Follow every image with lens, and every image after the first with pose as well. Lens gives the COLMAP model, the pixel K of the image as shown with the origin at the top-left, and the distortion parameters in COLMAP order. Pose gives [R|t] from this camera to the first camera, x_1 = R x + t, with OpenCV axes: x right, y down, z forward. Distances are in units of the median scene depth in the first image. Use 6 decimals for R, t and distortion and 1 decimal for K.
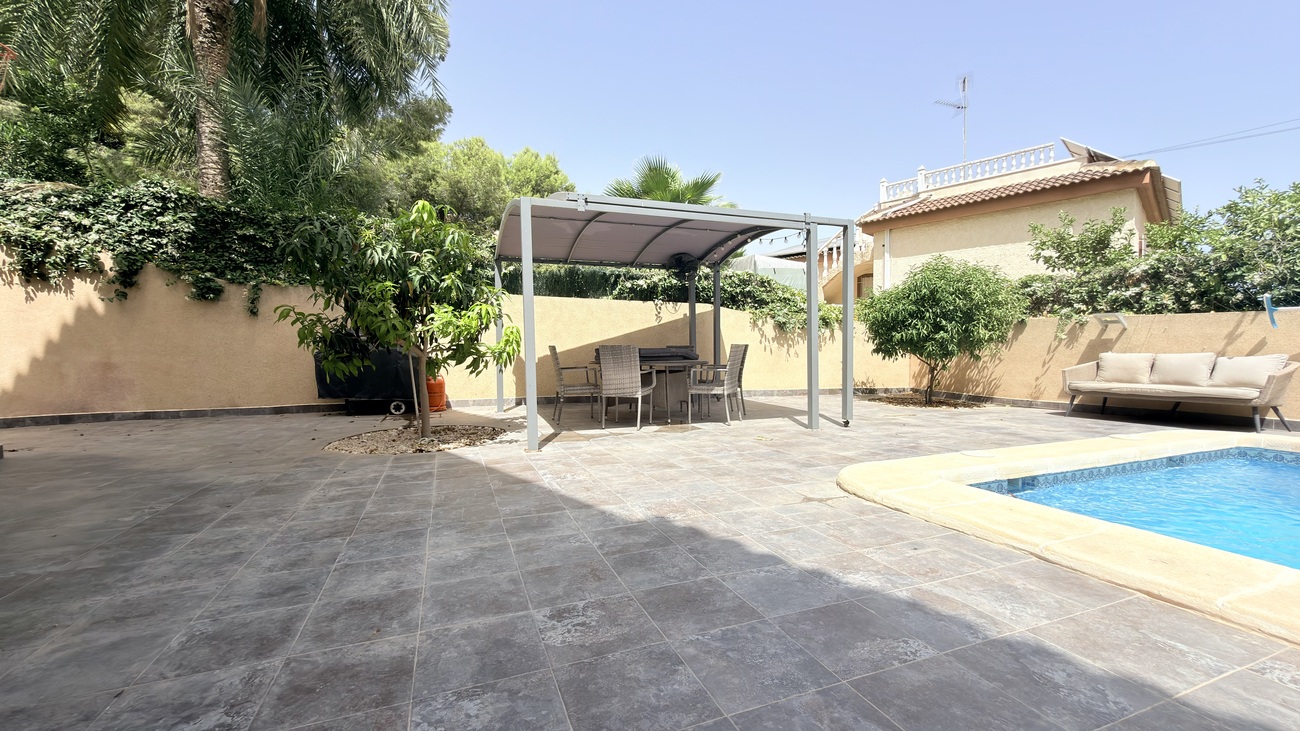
lens RADIAL K [[519.2, 0, 647.3], [0, 519.2, 365.7], [0, 0, 1]] dist [0.000905, 0.000094]
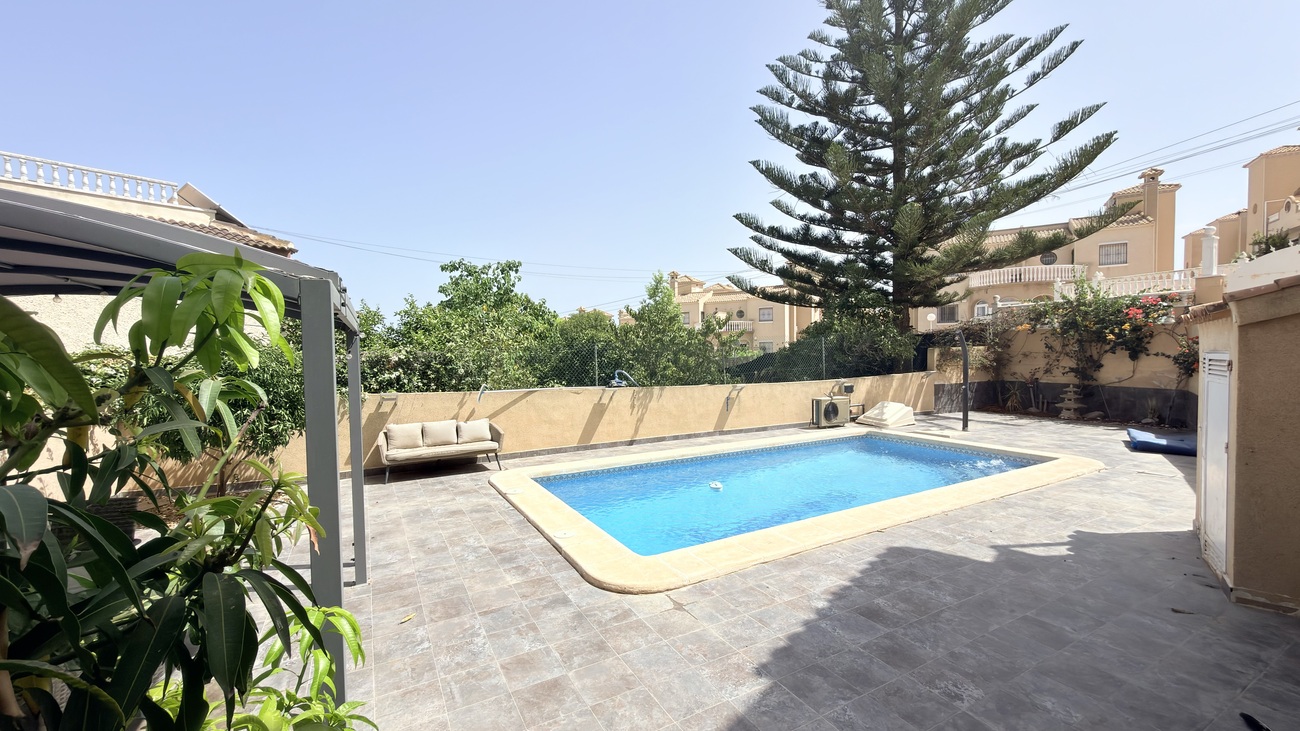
lens RADIAL K [[519.2, 0, 647.3], [0, 519.2, 365.7], [0, 0, 1]] dist [0.000905, 0.000094]
pose [[-0.161525, -0.025927, 0.986528, -0.474170], [0.039996, 0.998662, 0.032794, -0.197835], [-0.986058, 0.044754, -0.160272, 0.638997]]
